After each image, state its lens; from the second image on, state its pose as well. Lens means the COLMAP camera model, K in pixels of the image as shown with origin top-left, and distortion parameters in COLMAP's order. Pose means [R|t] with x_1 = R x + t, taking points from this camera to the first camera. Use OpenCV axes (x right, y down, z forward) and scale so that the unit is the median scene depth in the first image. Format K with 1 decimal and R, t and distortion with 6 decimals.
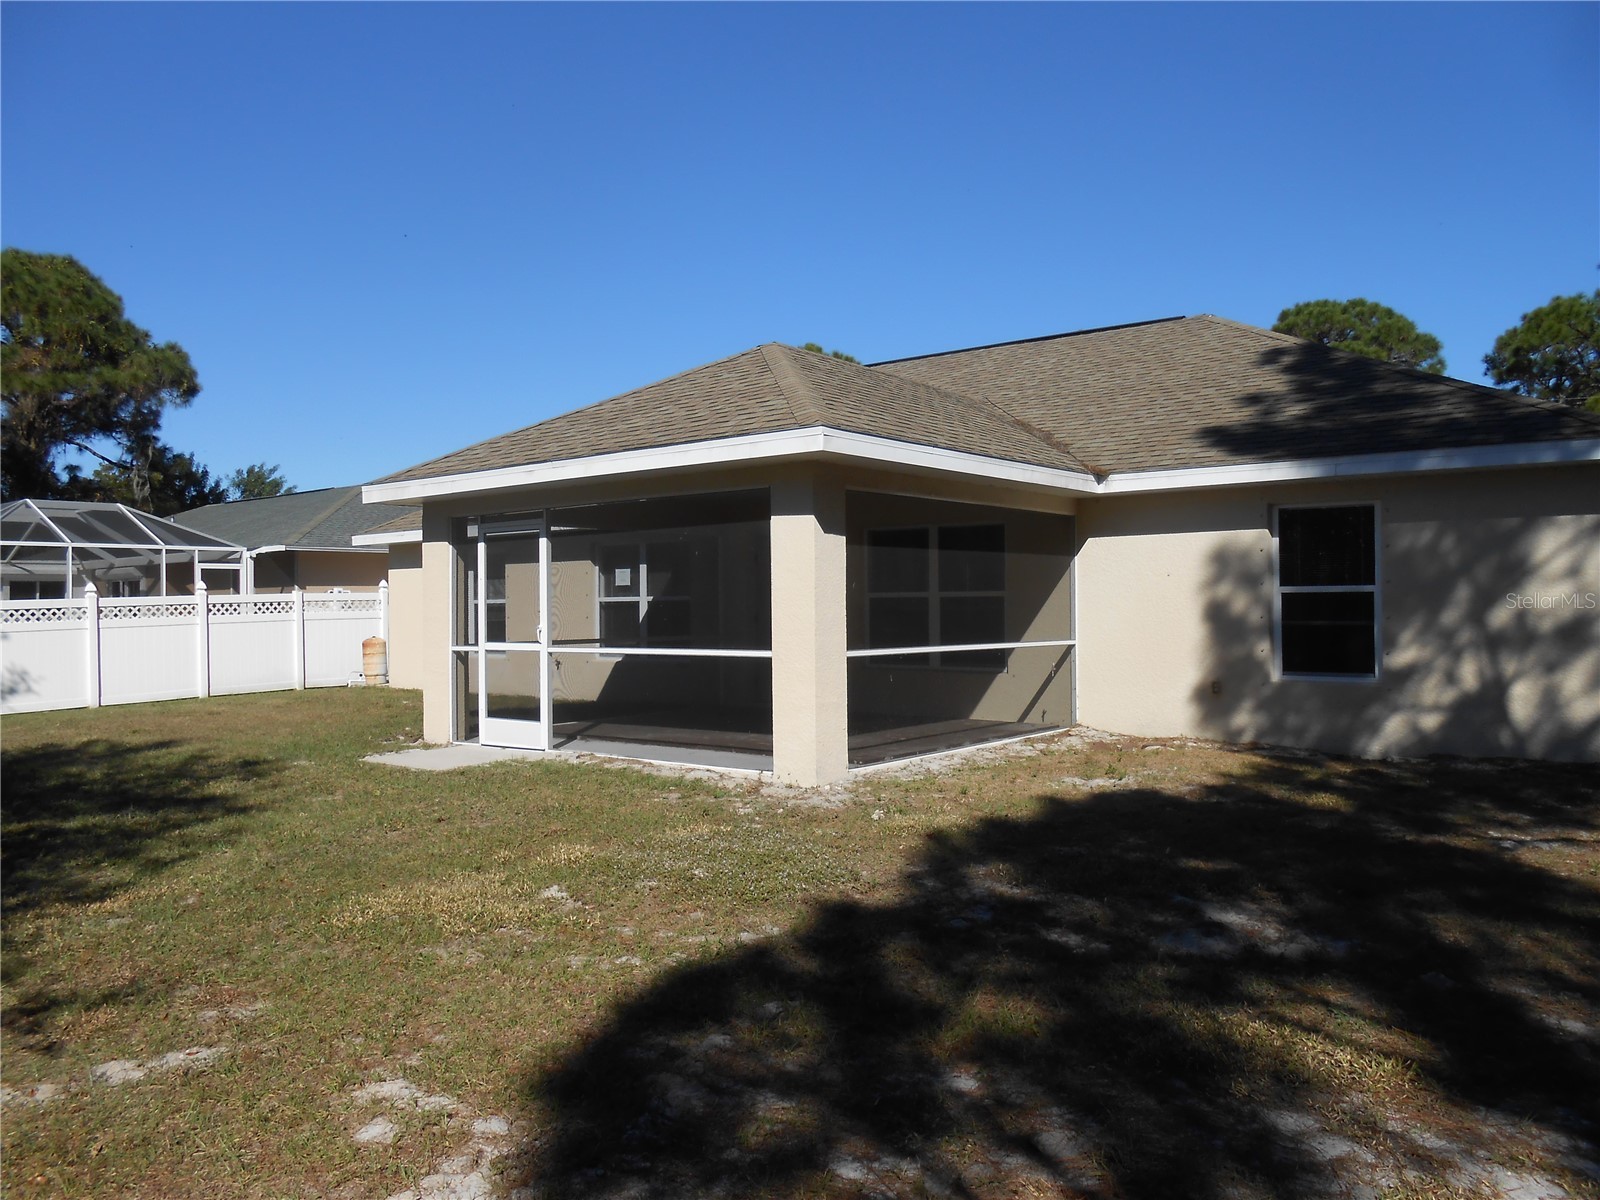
lens RADIAL K [[1224.2, 0, 800.0], [0, 1224.2, 600.0], [0, 0, 1]] dist [-0.000447, -0.000319]
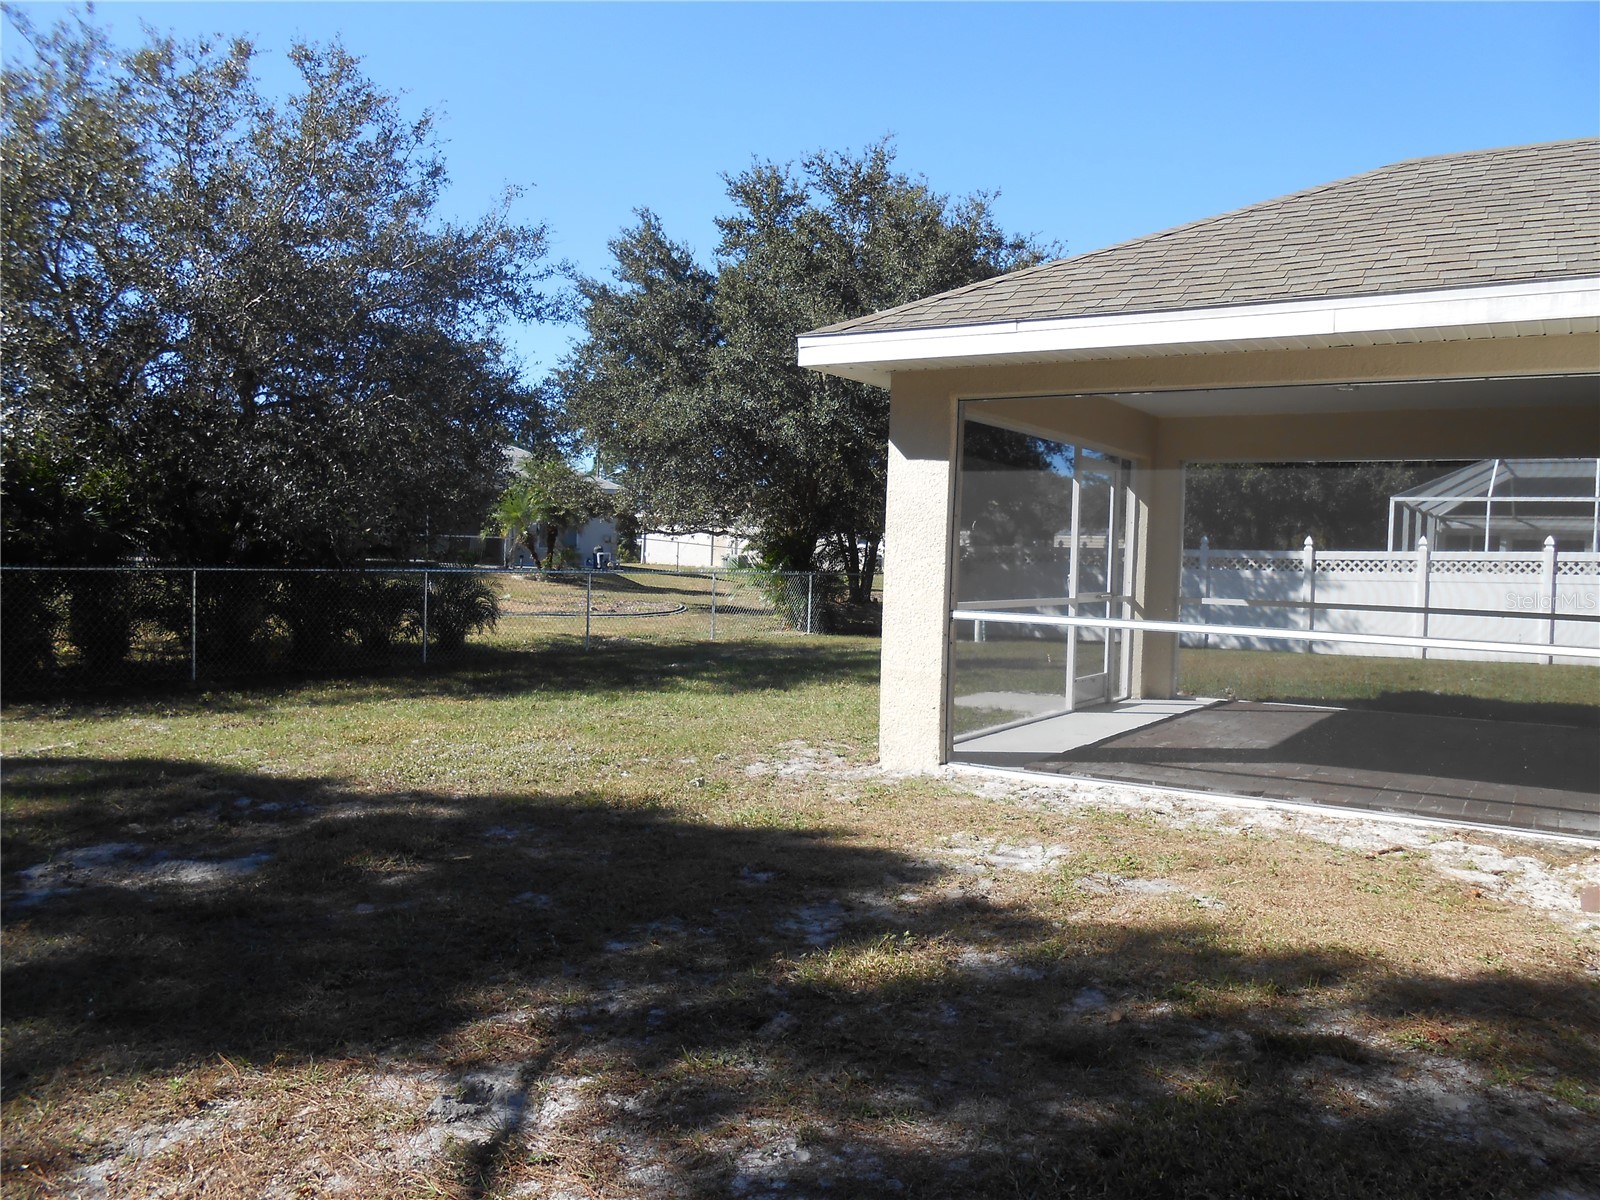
lens RADIAL K [[1224.2, 0, 800.0], [0, 1224.2, 600.0], [0, 0, 1]] dist [-0.000447, -0.000319]
pose [[0.111549, 0.056147, -0.992172, 0.360898], [-0.027073, 0.998204, 0.053445, -0.001730], [0.993390, 0.020900, 0.112868, 0.370112]]
